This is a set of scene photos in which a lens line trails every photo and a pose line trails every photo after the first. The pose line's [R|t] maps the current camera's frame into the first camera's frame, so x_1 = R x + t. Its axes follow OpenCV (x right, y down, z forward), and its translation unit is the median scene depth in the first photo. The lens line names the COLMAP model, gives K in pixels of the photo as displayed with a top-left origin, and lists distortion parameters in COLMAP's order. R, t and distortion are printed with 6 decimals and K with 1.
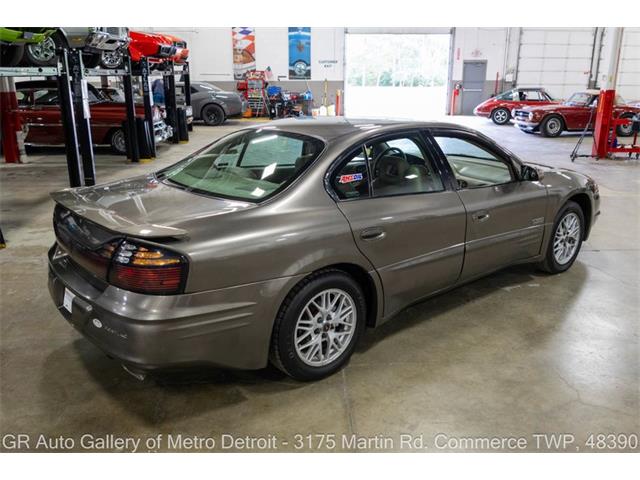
lens RADIAL K [[542.1, 0, 320.0], [0, 542.1, 240.0], [0, 0, 1]] dist [-0.010174, -0.010953]
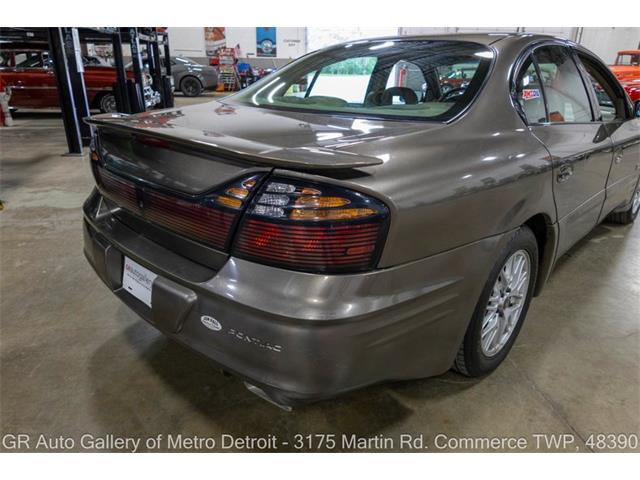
lens RADIAL K [[442.1, 0, 320.0], [0, 442.1, 240.0], [0, 0, 1]] dist [-0.002577, -0.005690]
pose [[0.993263, -0.027193, 0.112647, -0.081711], [0.017786, 0.996333, 0.083690, 0.006400], [-0.114510, -0.081123, 0.990104, 0.123206]]
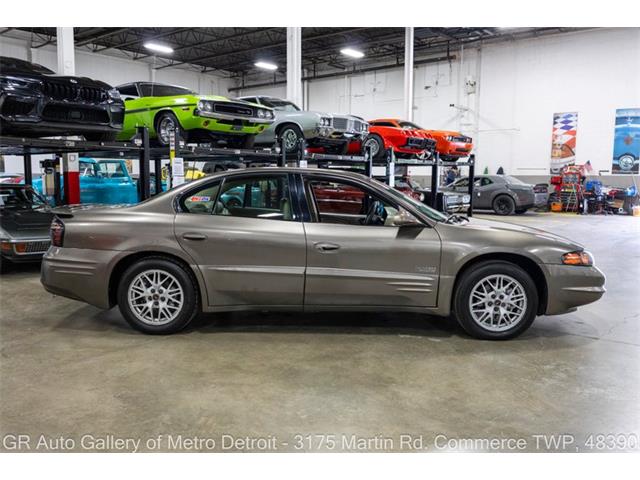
lens RADIAL K [[542.1, 0, 320.0], [0, 542.1, 240.0], [0, 0, 1]] dist [-0.010174, -0.010953]
pose [[0.754385, 0.081041, -0.651411, 0.350823], [-0.198300, 0.974122, -0.108457, 0.022661], [0.625764, 0.210993, 0.750933, 0.043702]]
